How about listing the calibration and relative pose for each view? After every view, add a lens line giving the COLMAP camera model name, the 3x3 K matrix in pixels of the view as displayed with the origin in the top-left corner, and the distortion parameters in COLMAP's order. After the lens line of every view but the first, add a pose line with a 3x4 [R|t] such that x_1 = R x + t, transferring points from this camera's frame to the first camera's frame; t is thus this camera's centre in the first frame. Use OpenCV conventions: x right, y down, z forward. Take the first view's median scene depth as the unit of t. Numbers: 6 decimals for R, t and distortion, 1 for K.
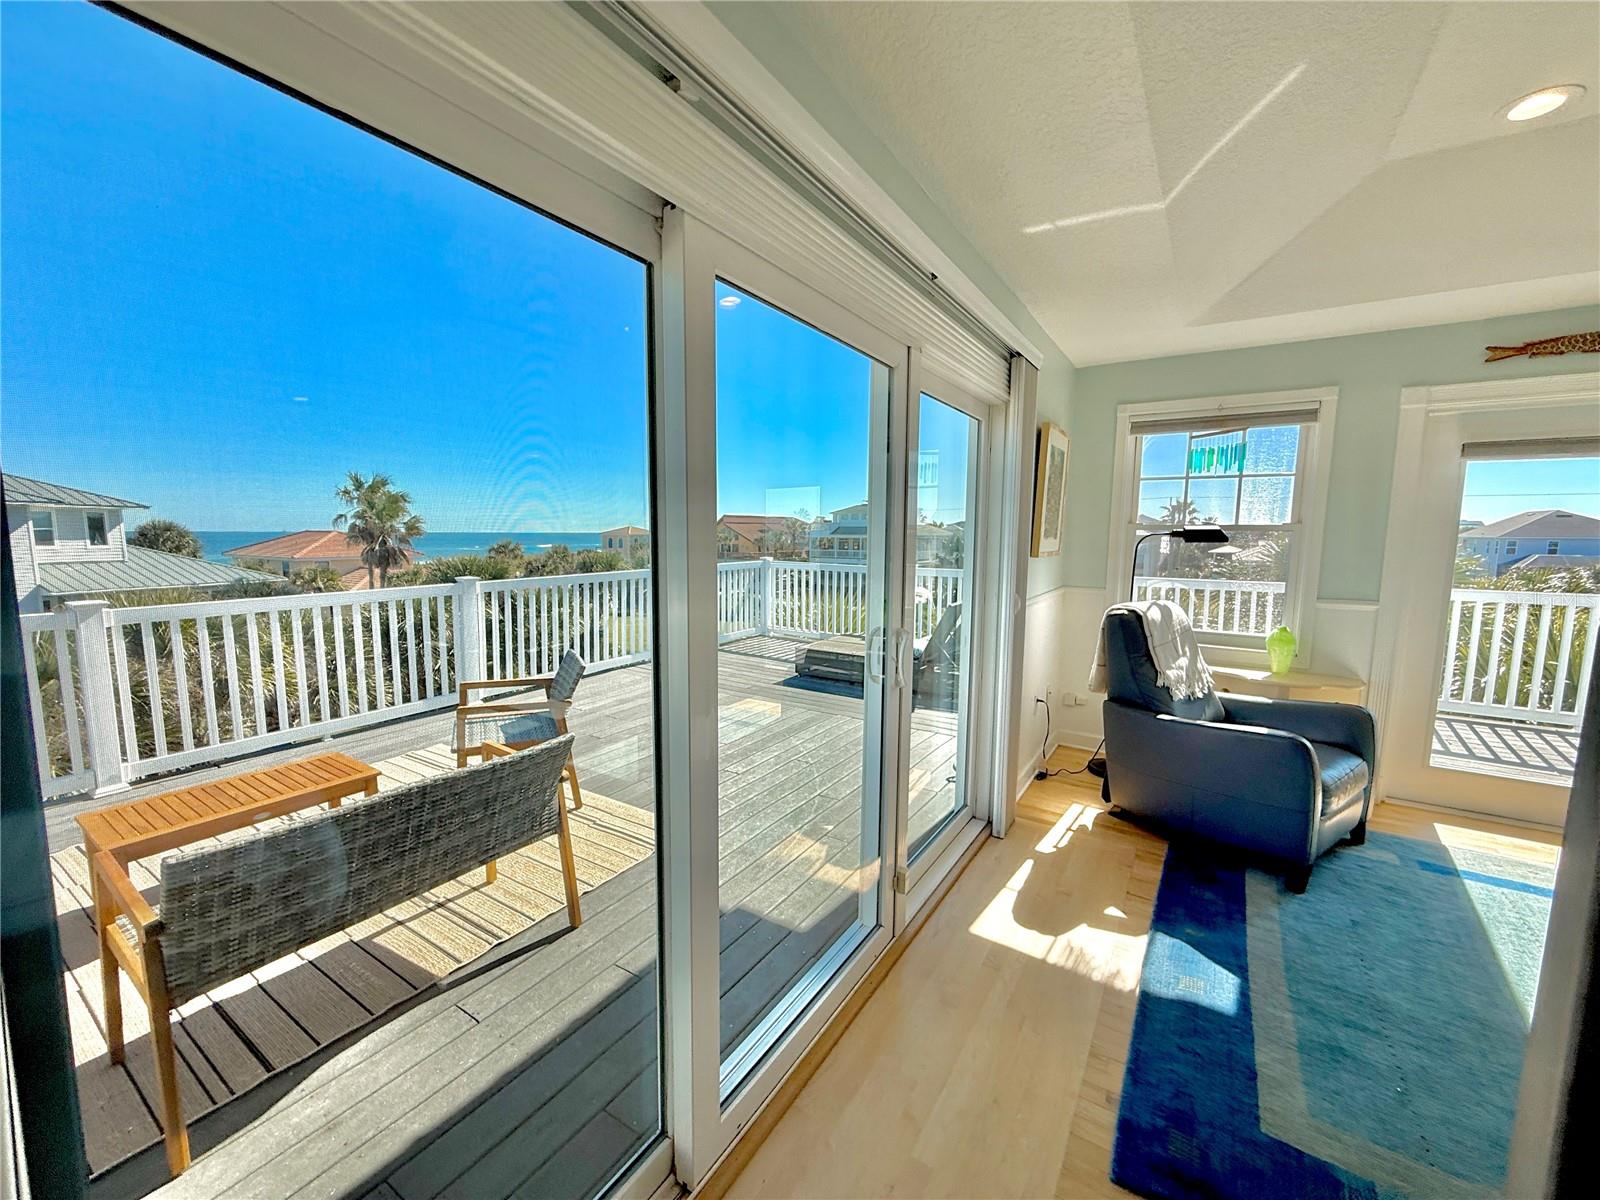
lens RADIAL K [[638.3, 0, 796.4], [0, 638.3, 609.7], [0, 0, 1]] dist [-0.000457, -0.002368]
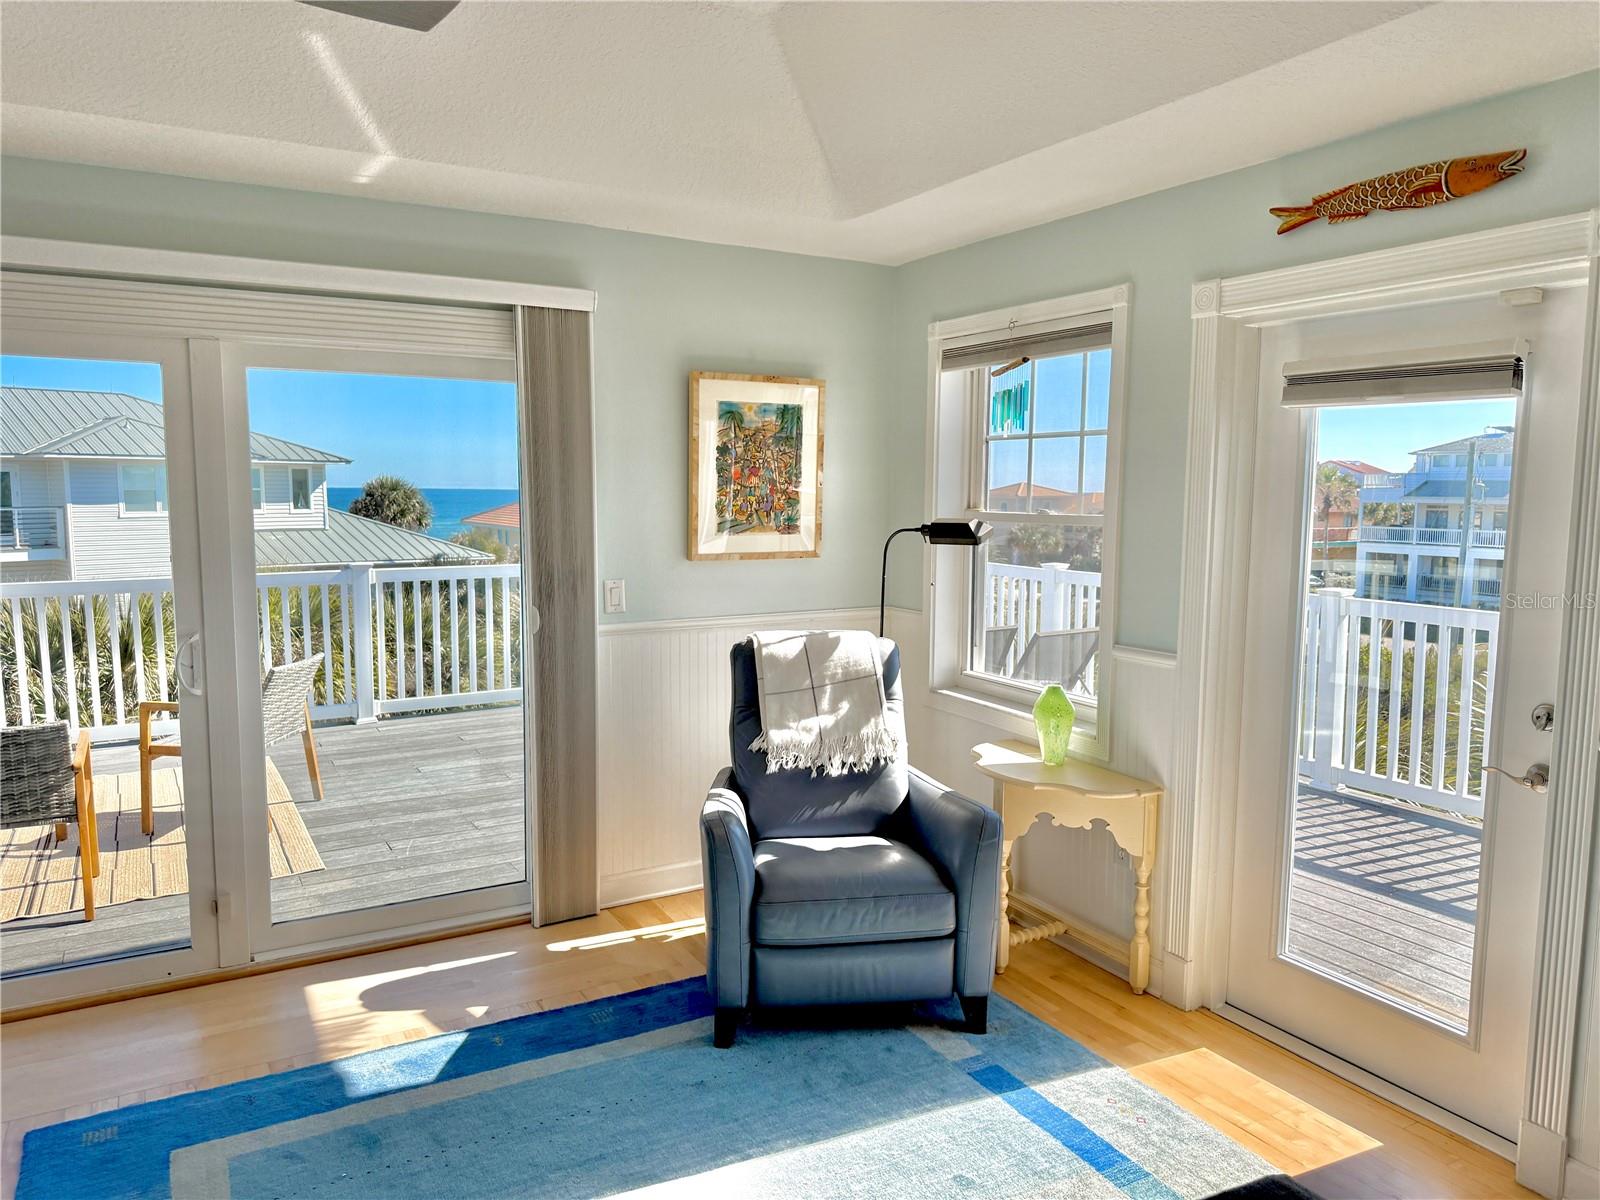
lens RADIAL K [[1129.1, 0, 803.1], [0, 1129.1, 607.5], [0, 0, 1]] dist [0.039831, -0.050872]
pose [[0.892453, 0.040673, -0.449302, 1.137820], [-0.045694, 0.998955, -0.000332, -0.039236], [0.448819, 0.020827, 0.893380, -0.078908]]
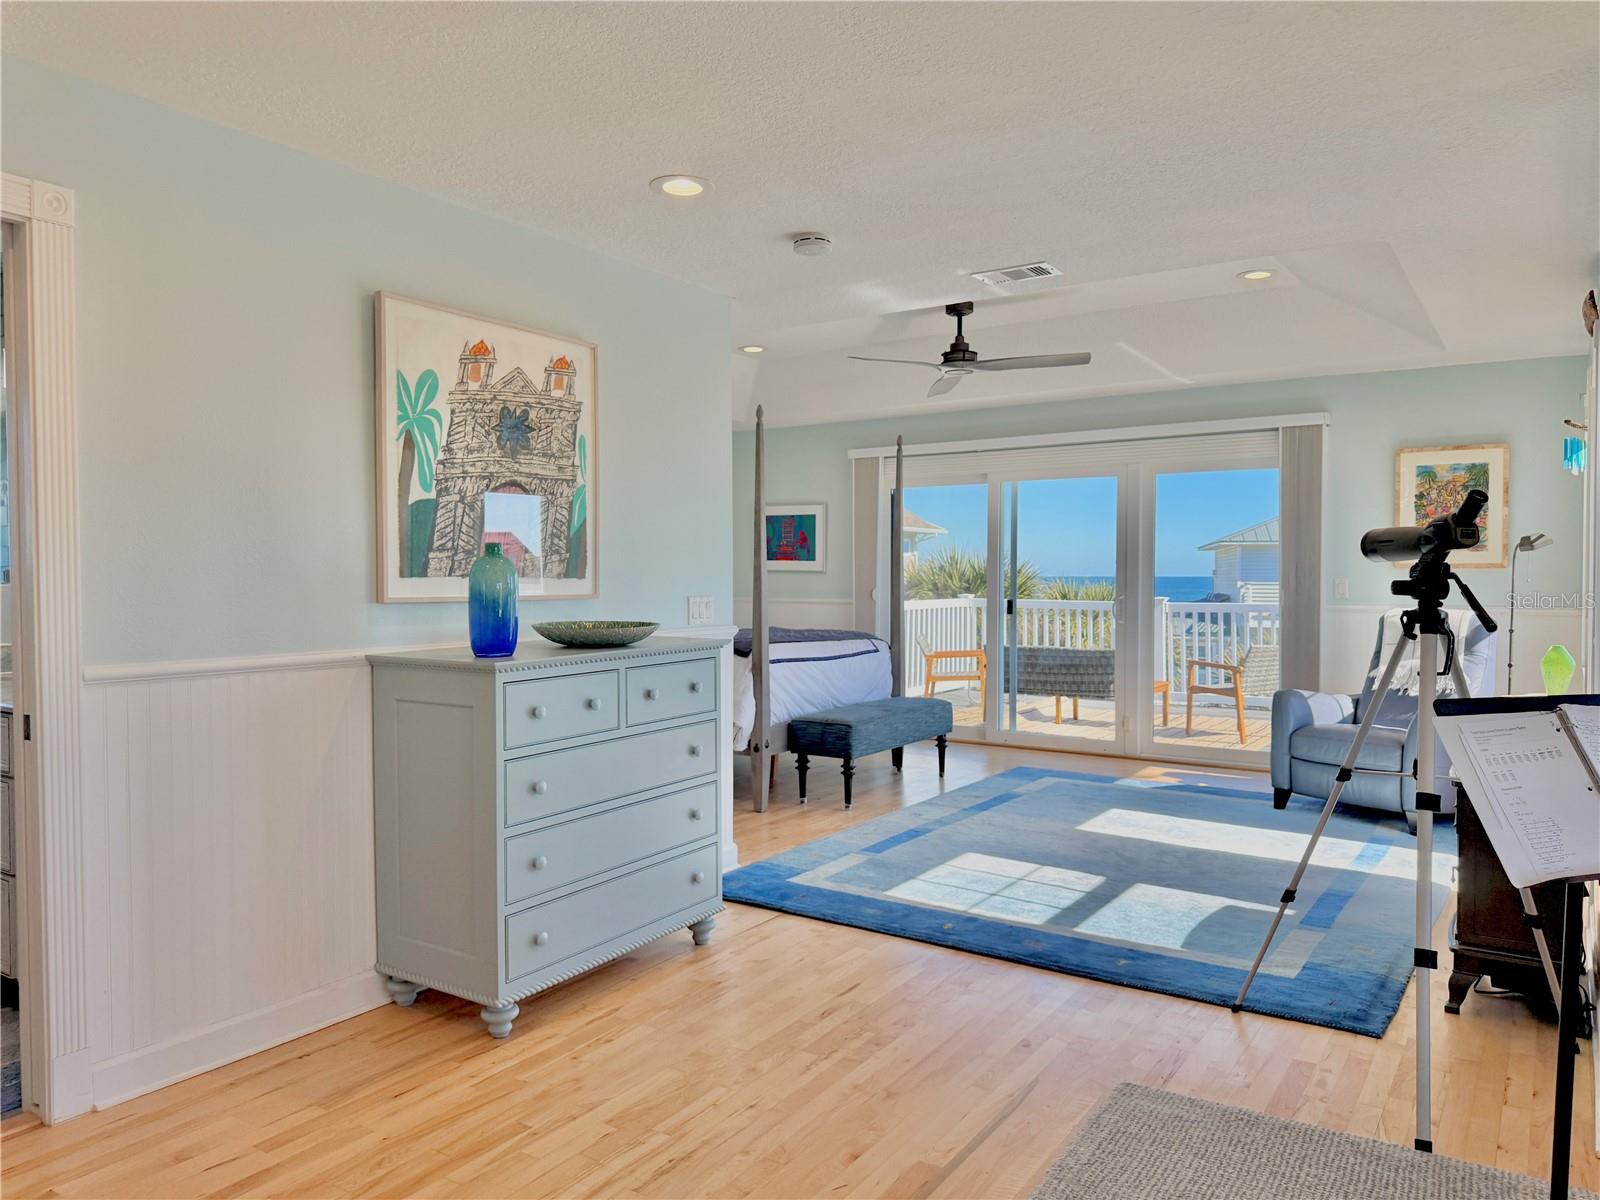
lens RADIAL K [[1129.1, 0, 798.8], [0, 1129.1, 612.6], [0, 0, 1]] dist [0.039831, -0.050872]
pose [[-0.017296, 0.020897, -0.999632, 2.542095], [-0.110327, 0.993637, 0.022680, 0.067004], [0.993745, 0.110678, -0.014881, -0.008599]]
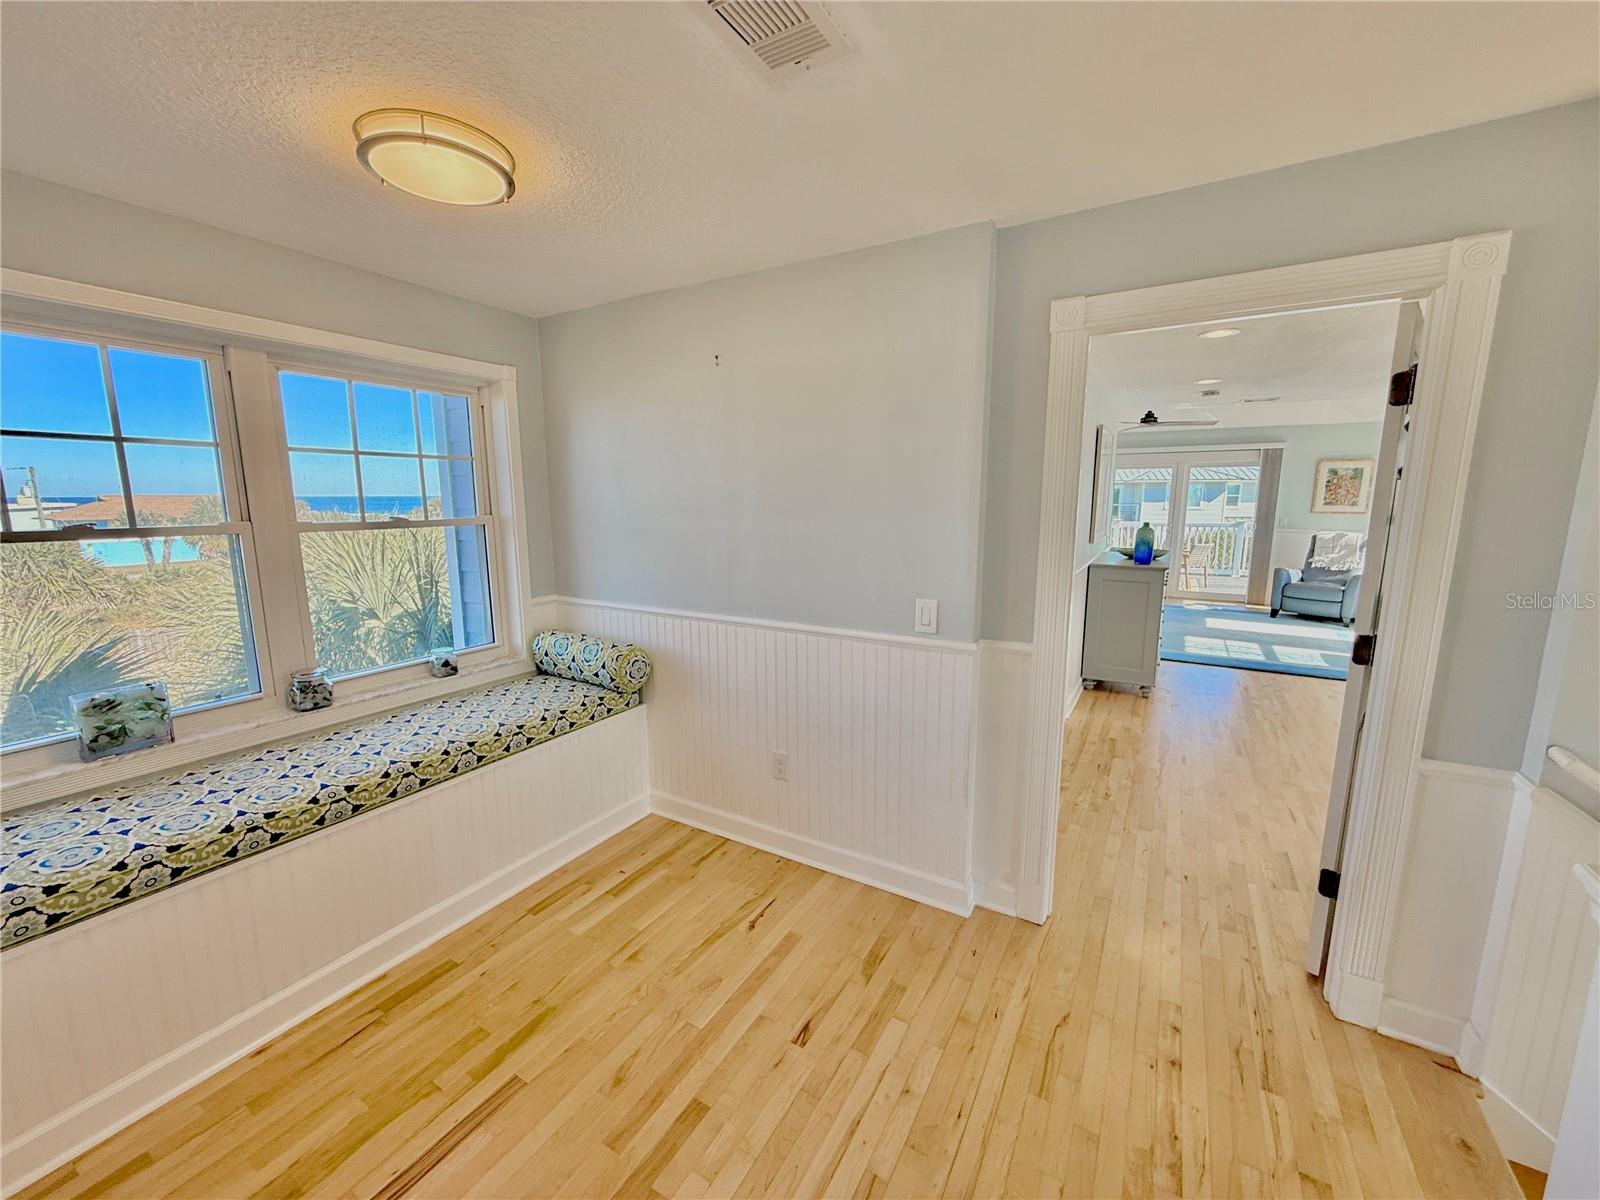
lens RADIAL K [[638.3, 0, 791.3], [0, 638.3, 616.2], [0, 0, 1]] dist [-0.000457, -0.002368]
pose [[0.037638, 0.172021, -0.984374, 3.069397], [-0.102544, 0.980537, 0.167430, 0.112133], [0.994016, 0.094640, 0.054545, -1.250277]]
